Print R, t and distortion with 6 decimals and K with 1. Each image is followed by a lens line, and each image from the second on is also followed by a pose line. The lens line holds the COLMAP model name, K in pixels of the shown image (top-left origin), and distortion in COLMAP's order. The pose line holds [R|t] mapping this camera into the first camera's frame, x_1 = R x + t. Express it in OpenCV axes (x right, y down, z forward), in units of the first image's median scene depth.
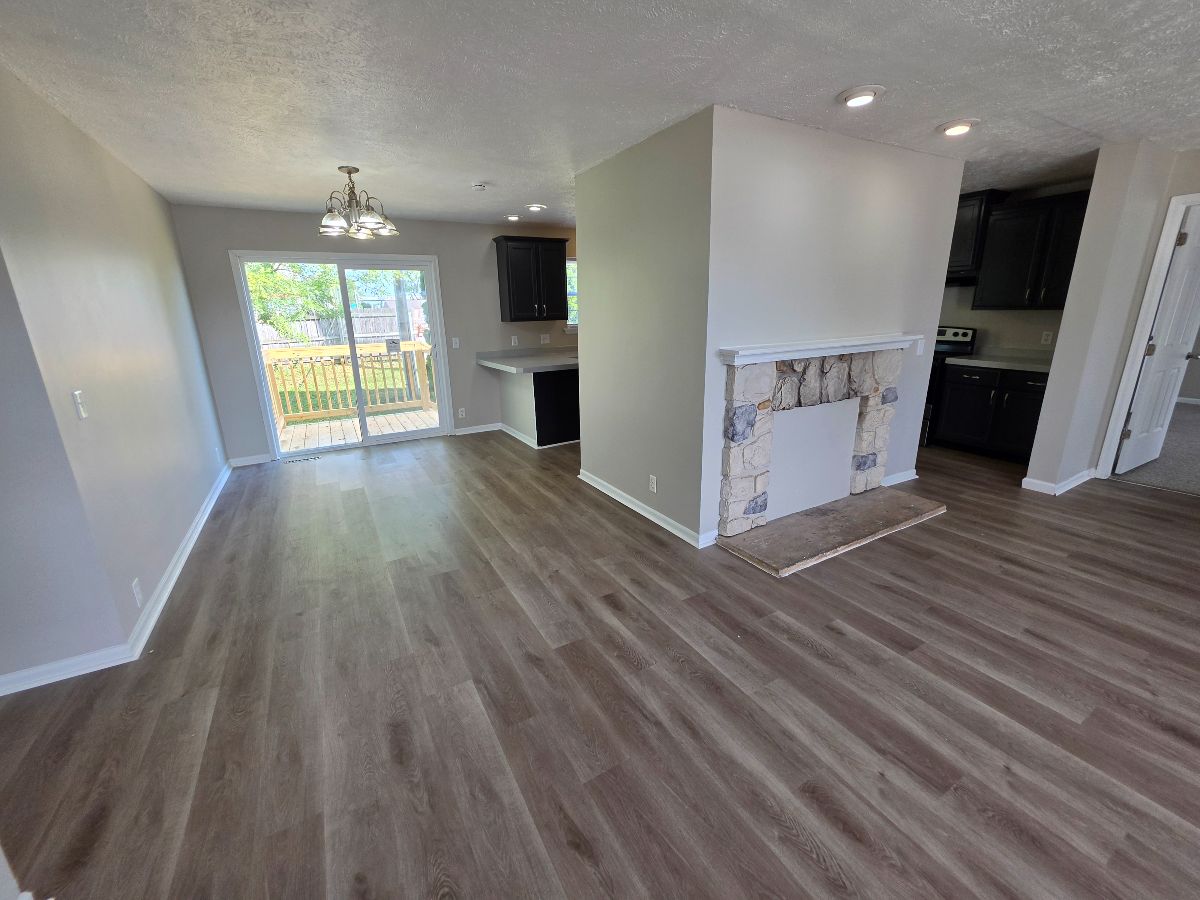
lens RADIAL K [[486.5, 0, 598.7], [0, 486.5, 443.6], [0, 0, 1]] dist [-0.002448, 0.000435]
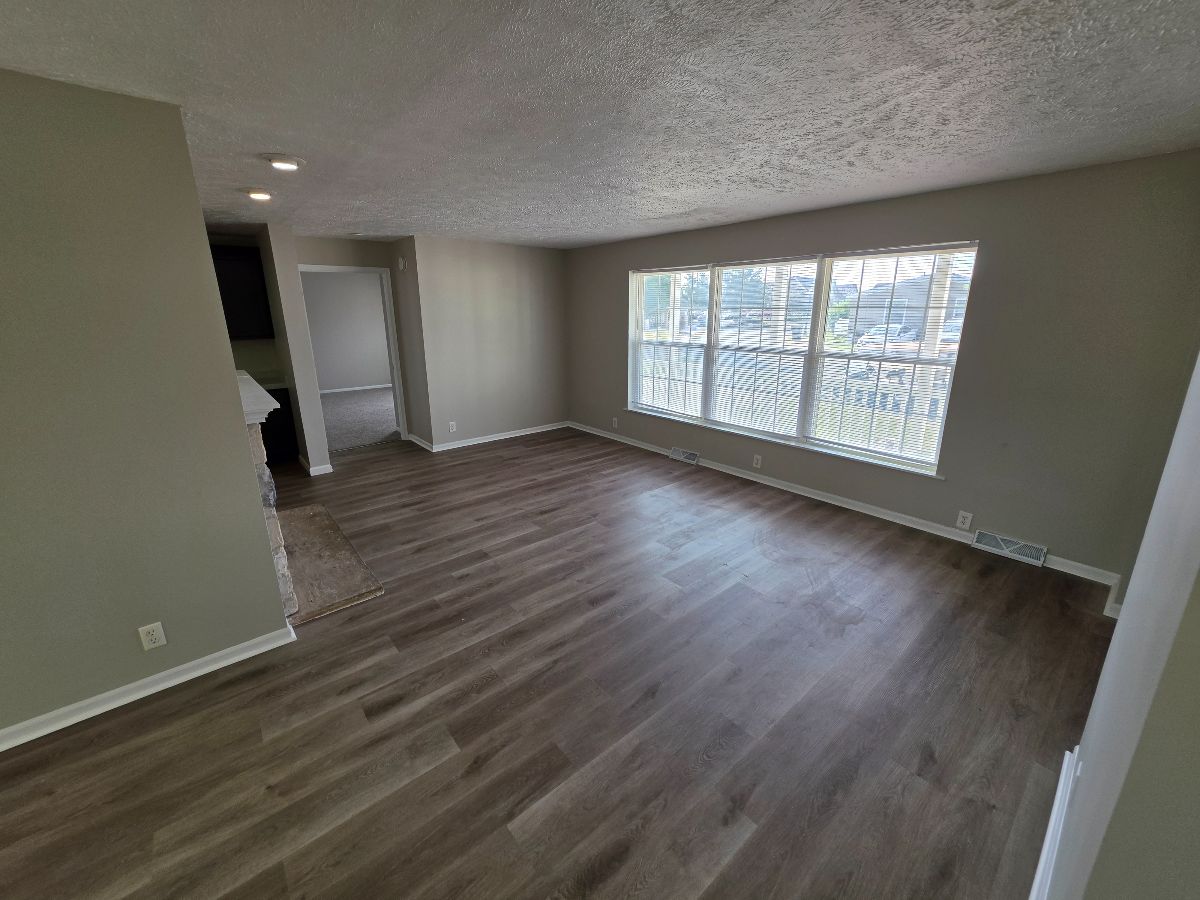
lens RADIAL K [[486.5, 0, 591.7], [0, 486.5, 443.8], [0, 0, 1]] dist [-0.002448, 0.000435]
pose [[-0.177824, -0.243067, 0.953571, -0.656601], [0.275101, 0.918100, 0.285327, -0.210446], [-0.944827, 0.313066, -0.096392, 0.541269]]
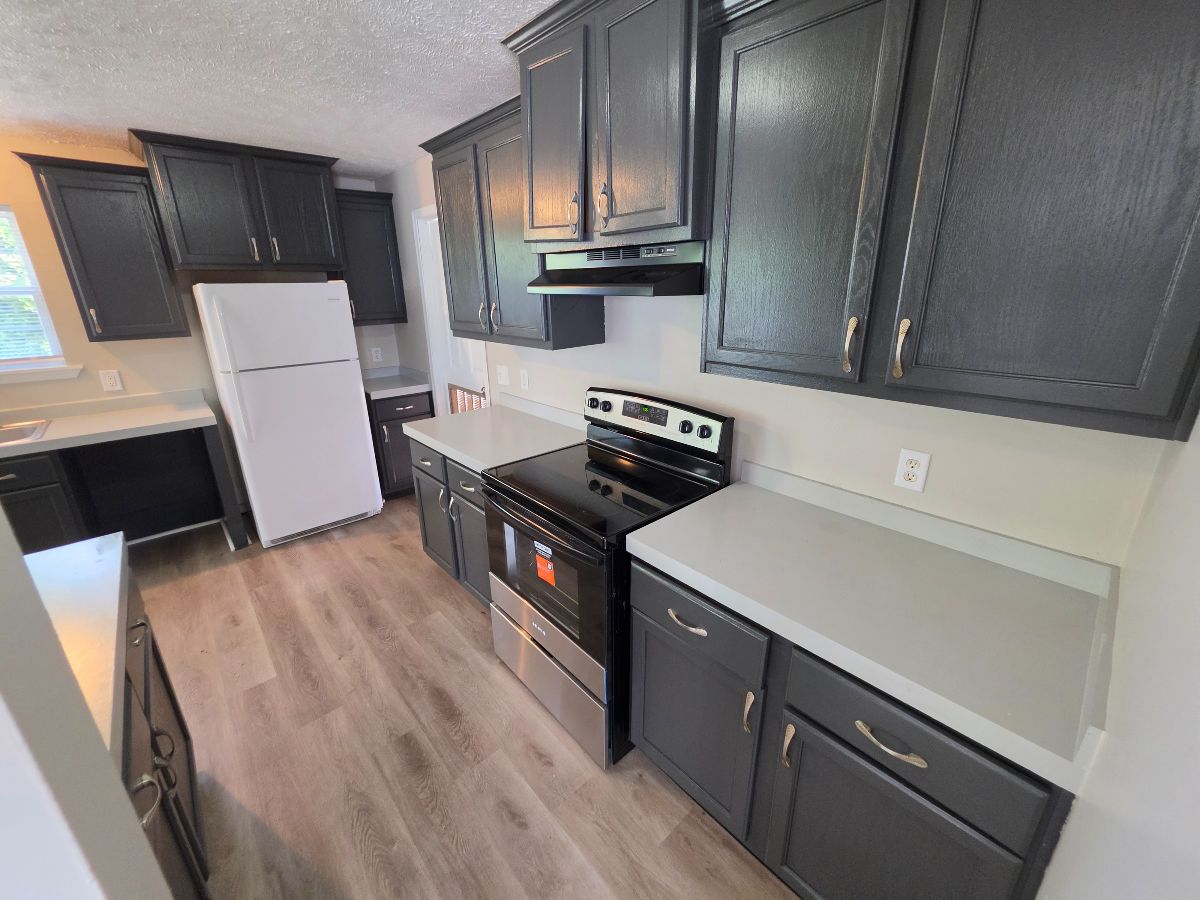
lens RADIAL K [[486.5, 0, 621.8], [0, 486.5, 451.4], [0, 0, 1]] dist [-0.002448, 0.000435]
pose [[0.970387, -0.057506, 0.234612, 1.089675], [0.049741, 0.998005, 0.038885, -0.401729], [-0.236380, -0.026064, 0.971311, 1.203525]]
